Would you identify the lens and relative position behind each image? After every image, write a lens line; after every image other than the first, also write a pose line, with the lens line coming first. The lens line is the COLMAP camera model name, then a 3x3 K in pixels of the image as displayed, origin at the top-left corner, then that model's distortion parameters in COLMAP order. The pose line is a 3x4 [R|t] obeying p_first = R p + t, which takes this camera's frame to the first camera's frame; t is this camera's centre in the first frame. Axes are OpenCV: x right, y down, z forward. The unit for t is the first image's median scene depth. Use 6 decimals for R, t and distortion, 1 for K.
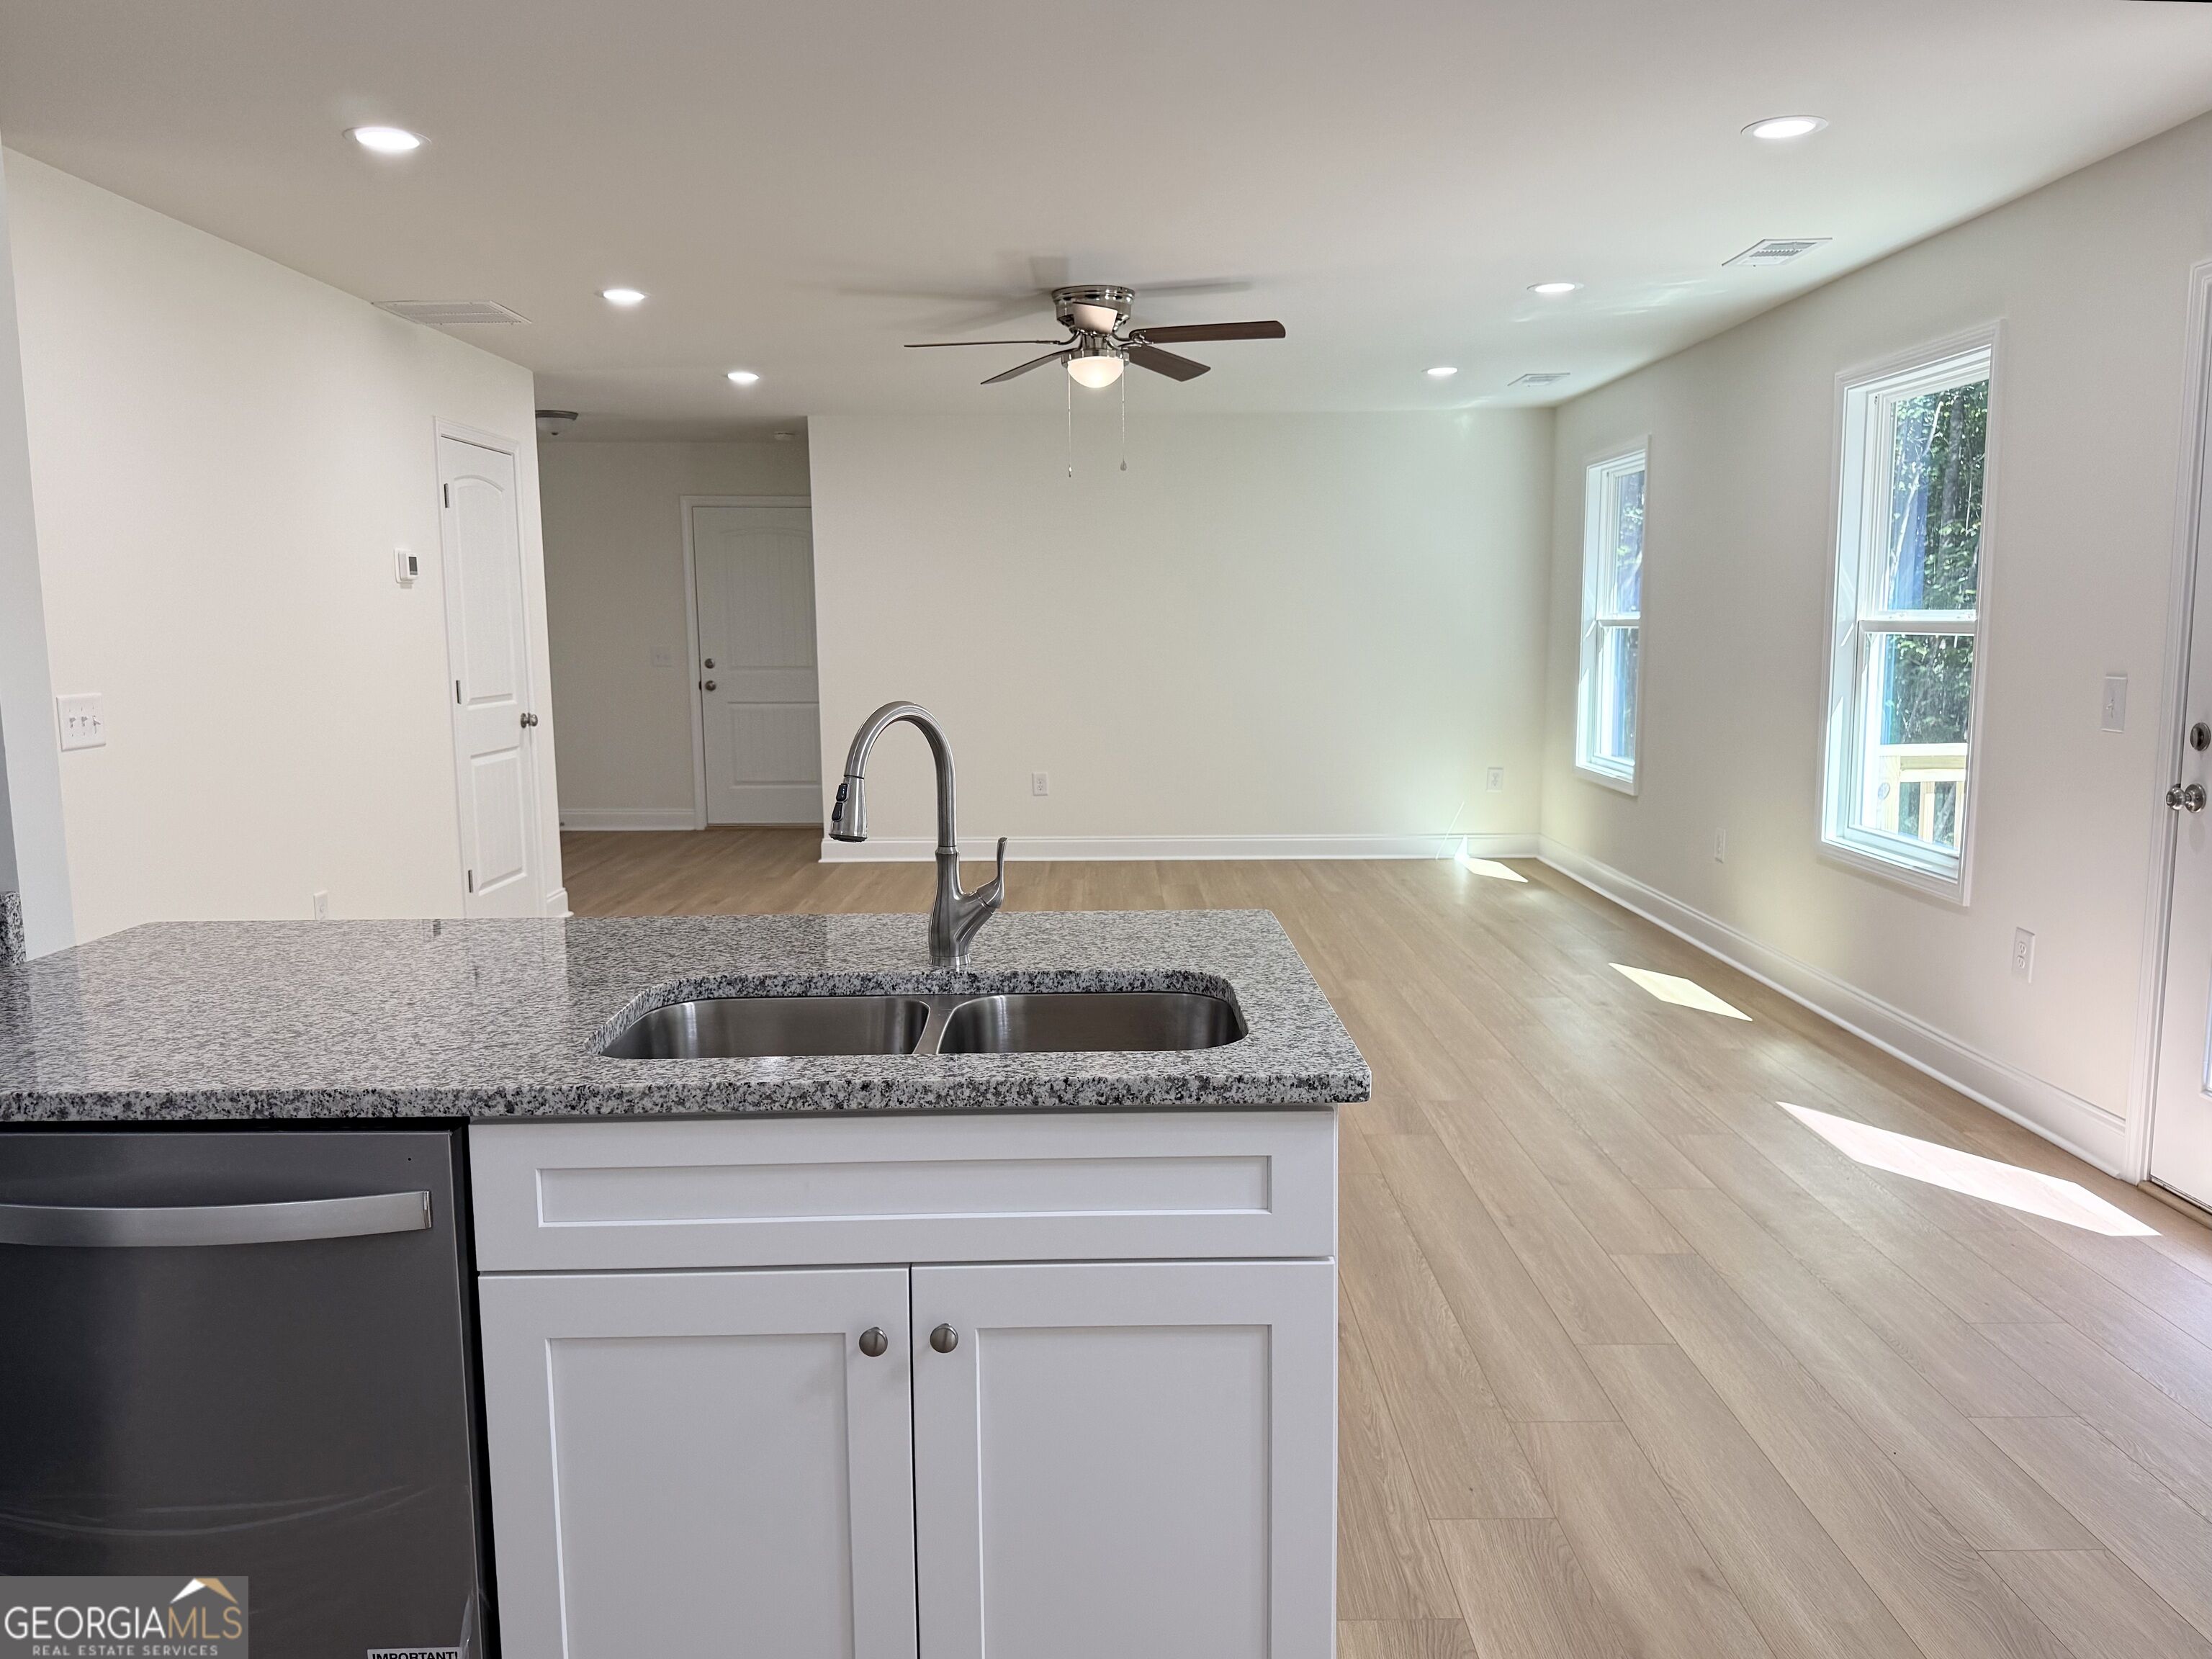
lens RADIAL K [[1609.2, 0, 1106.1], [0, 1609.2, 823.7], [0, 0, 1]] dist [0.094701, -0.109230]
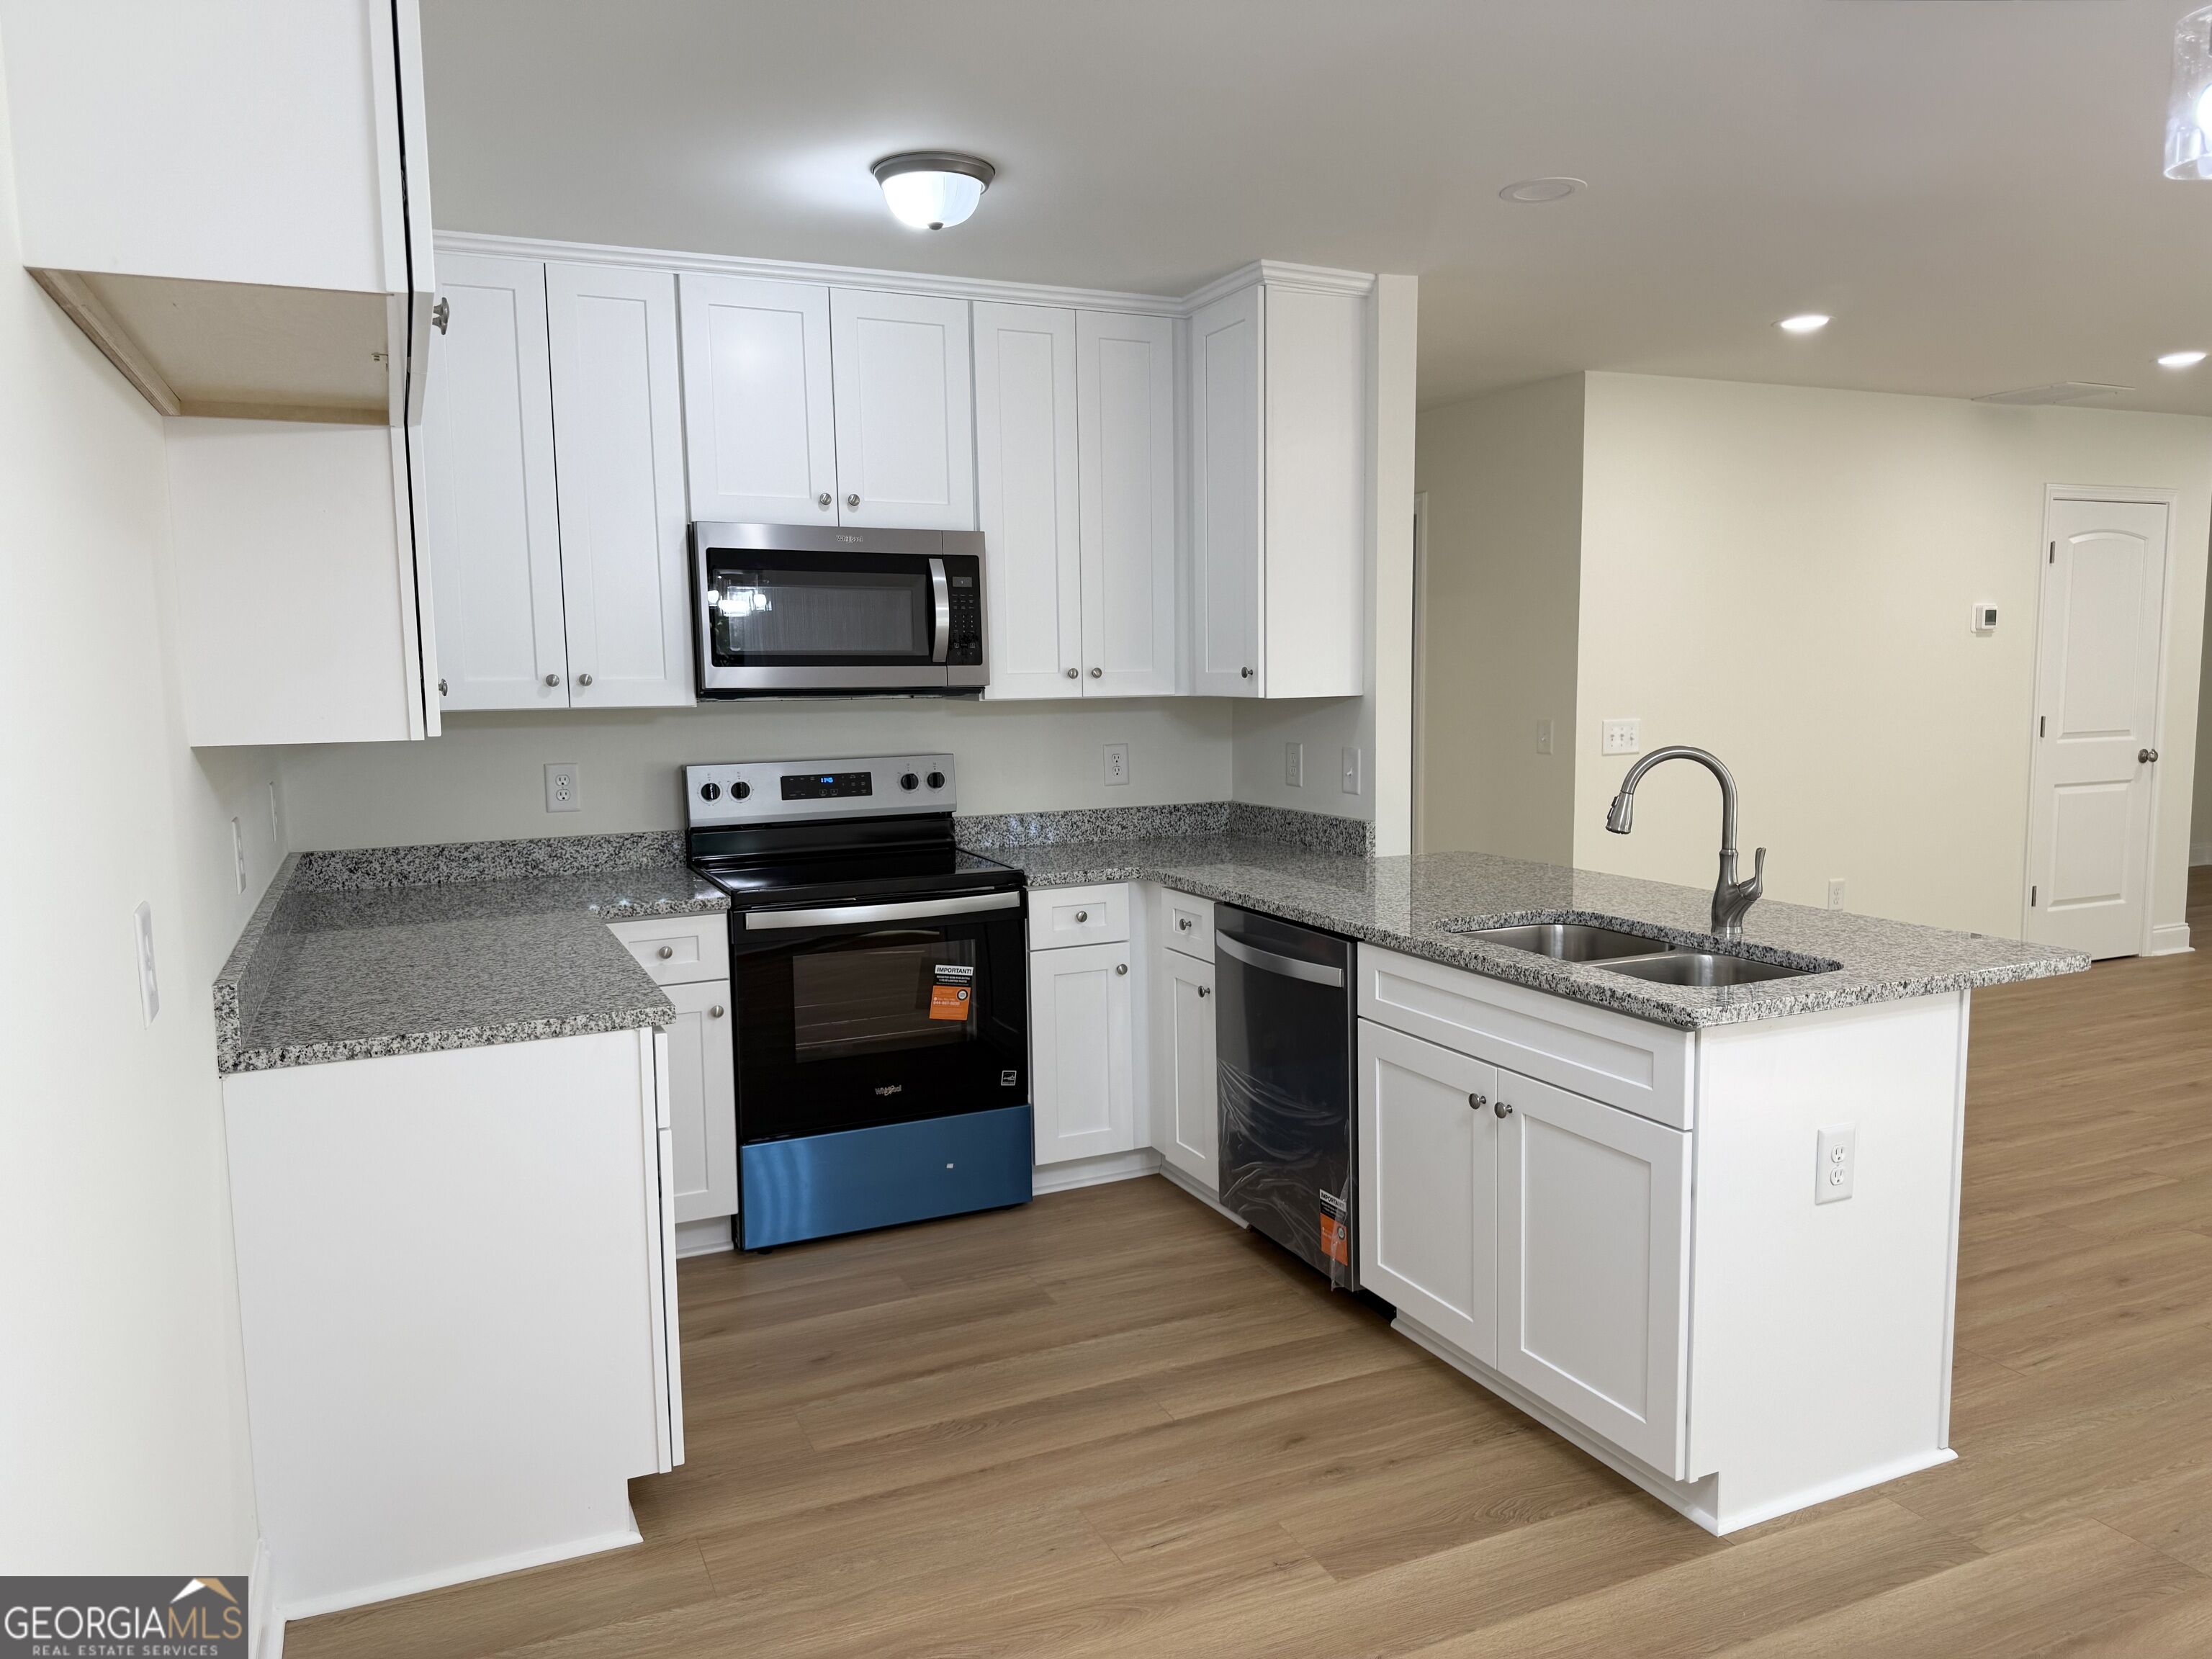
lens RADIAL K [[1541.9, 0, 1113.6], [0, 1541.9, 845.9], [0, 0, 1]] dist [0.110066, -0.135908]
pose [[0.409992, 0.109125, -0.905537, 0.950688], [-0.104134, 0.991925, 0.072388, -0.033255], [0.906125, 0.064619, 0.418046, -0.073250]]
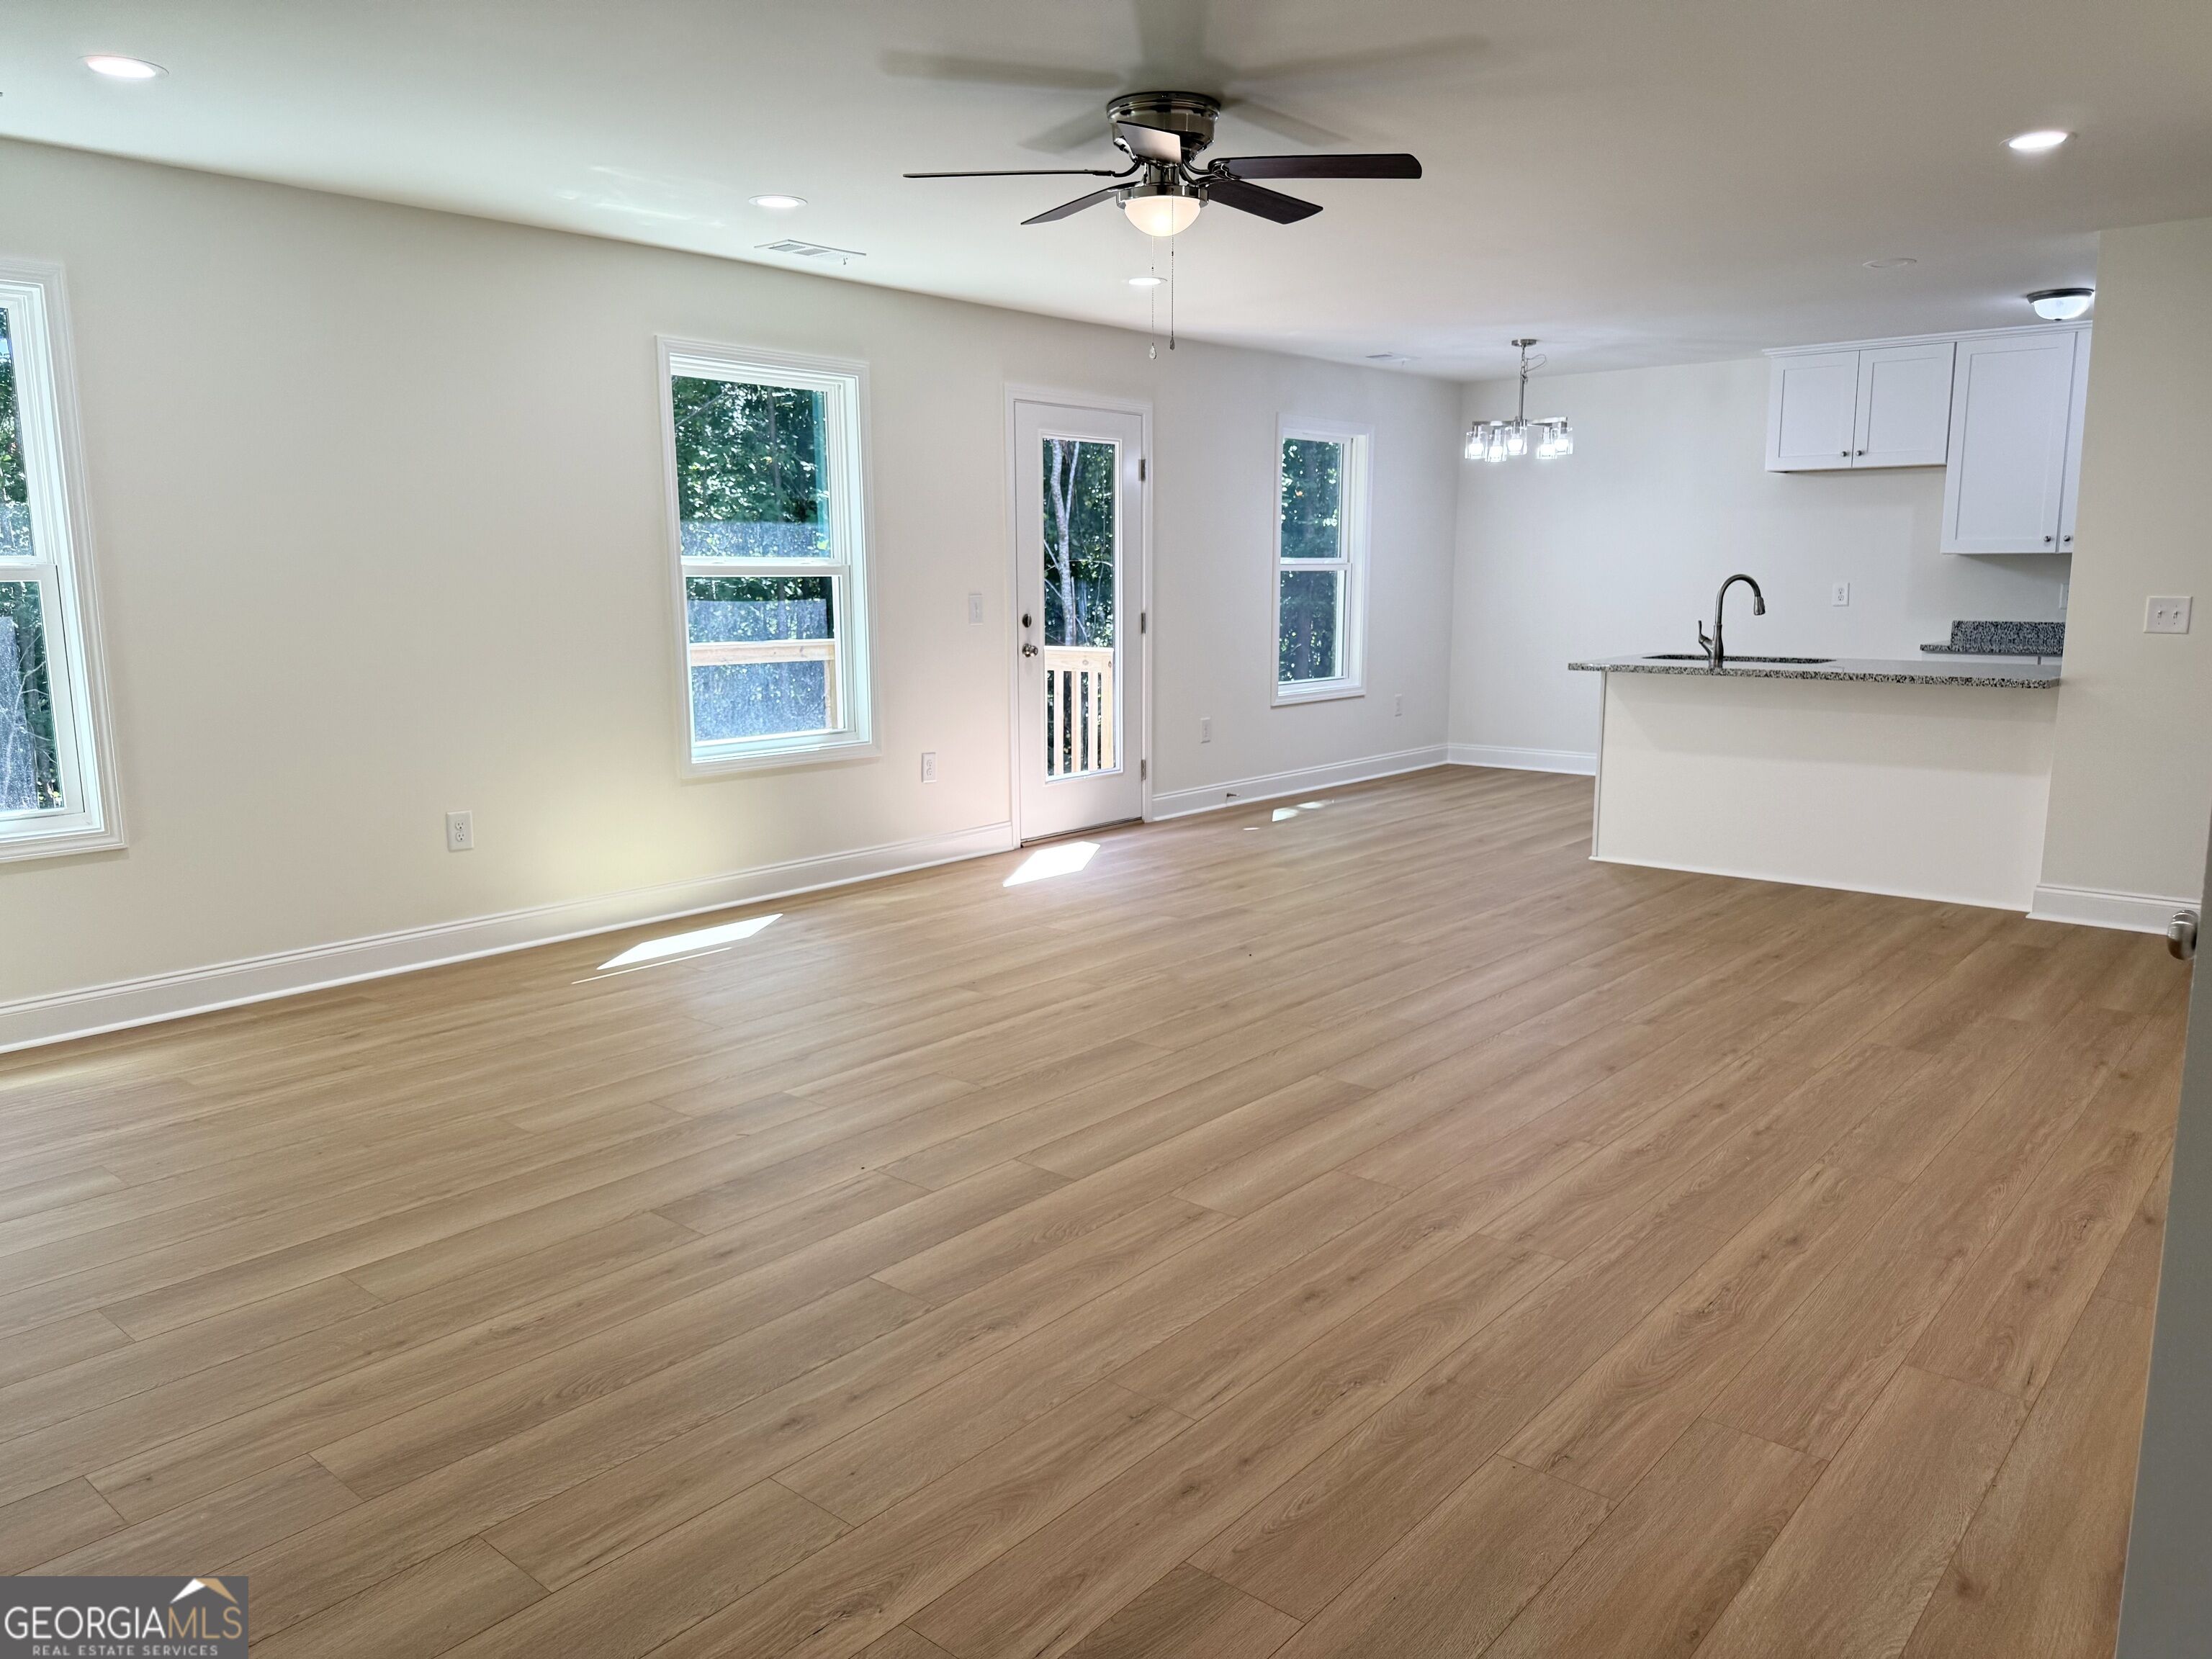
lens RADIAL K [[1510.1, 0, 1106.7], [0, 1510.1, 836.0], [0, 0, 1]] dist [0.068829, -0.129912]
pose [[-0.749972, -0.099780, 0.653901, -1.197033], [0.099330, 0.960359, 0.260467, -0.479125], [-0.653969, 0.260295, -0.710331, 4.022626]]
